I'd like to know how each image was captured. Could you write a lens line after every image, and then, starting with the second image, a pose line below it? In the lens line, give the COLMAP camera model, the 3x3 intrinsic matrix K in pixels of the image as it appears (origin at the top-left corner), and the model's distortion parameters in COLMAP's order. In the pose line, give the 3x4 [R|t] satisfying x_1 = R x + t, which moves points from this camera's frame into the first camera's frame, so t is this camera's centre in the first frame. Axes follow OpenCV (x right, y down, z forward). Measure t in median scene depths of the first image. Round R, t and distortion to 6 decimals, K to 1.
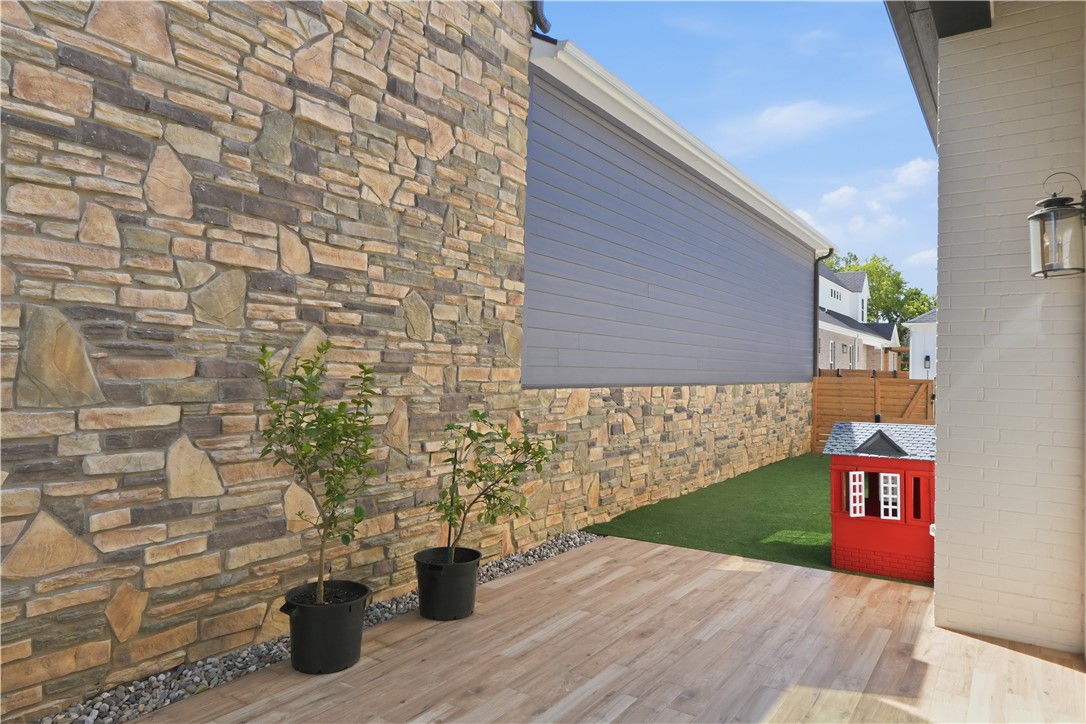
lens RADIAL K [[673.7, 0, 543.0], [0, 673.7, 362.0], [0, 0, 1]] dist [0.000268, -0.000172]
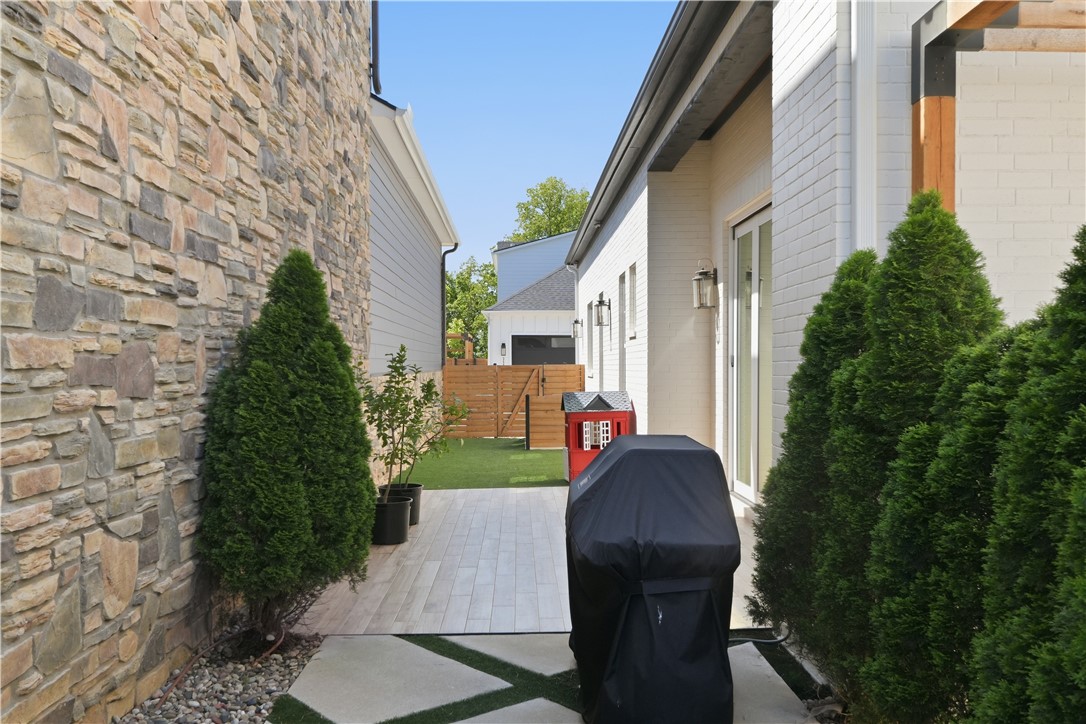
lens RADIAL K [[928.3, 0, 543.0], [0, 928.3, 362.0], [0, 0, 1]] dist [0.001725, 0.000253]
pose [[0.802073, -0.017047, 0.596983, -0.802678], [0.009833, 0.999834, 0.015339, -0.008645], [-0.597145, -0.006433, 0.802107, -0.593865]]
